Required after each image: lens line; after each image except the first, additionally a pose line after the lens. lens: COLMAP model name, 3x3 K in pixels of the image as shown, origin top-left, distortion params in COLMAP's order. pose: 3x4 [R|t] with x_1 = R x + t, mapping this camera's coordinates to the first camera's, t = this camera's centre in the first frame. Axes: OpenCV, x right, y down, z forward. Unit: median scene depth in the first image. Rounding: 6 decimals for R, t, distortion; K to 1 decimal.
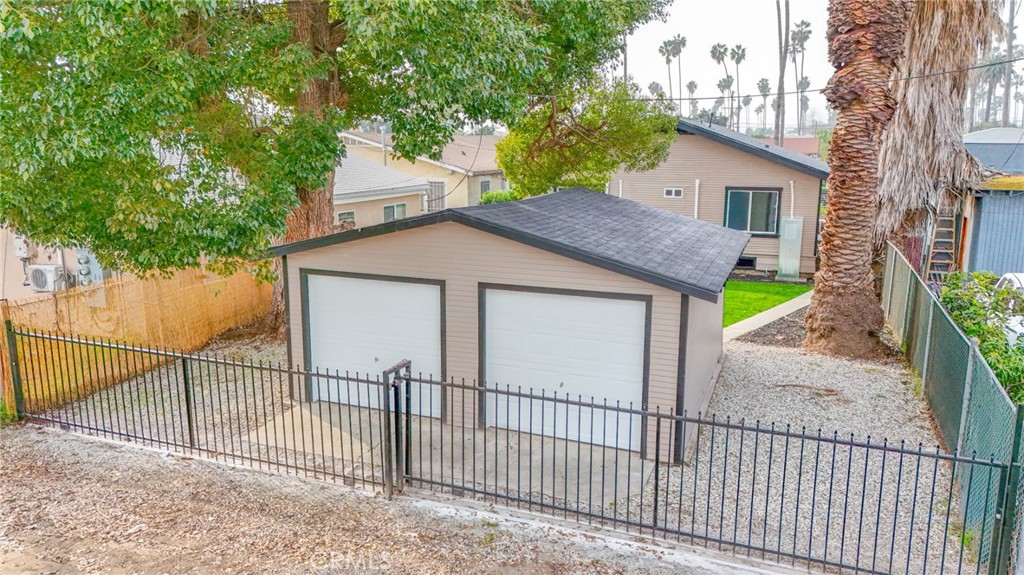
lens RADIAL K [[749.5, 0, 511.1], [0, 749.5, 290.4], [0, 0, 1]] dist [0.078891, -0.070841]
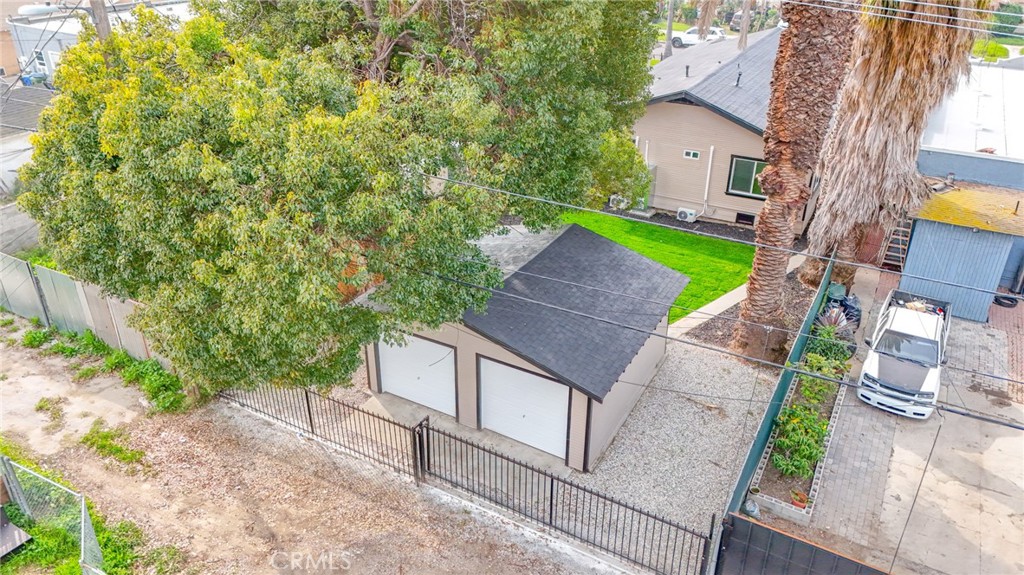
lens RADIAL K [[749.5, 0, 511.1], [0, 749.5, 290.4], [0, 0, 1]] dist [0.078891, -0.070841]
pose [[0.990362, 0.063993, -0.122836, 0.222225], [-0.025055, 0.955008, 0.295519, -0.620655], [0.136220, -0.289593, 0.947407, -0.486447]]
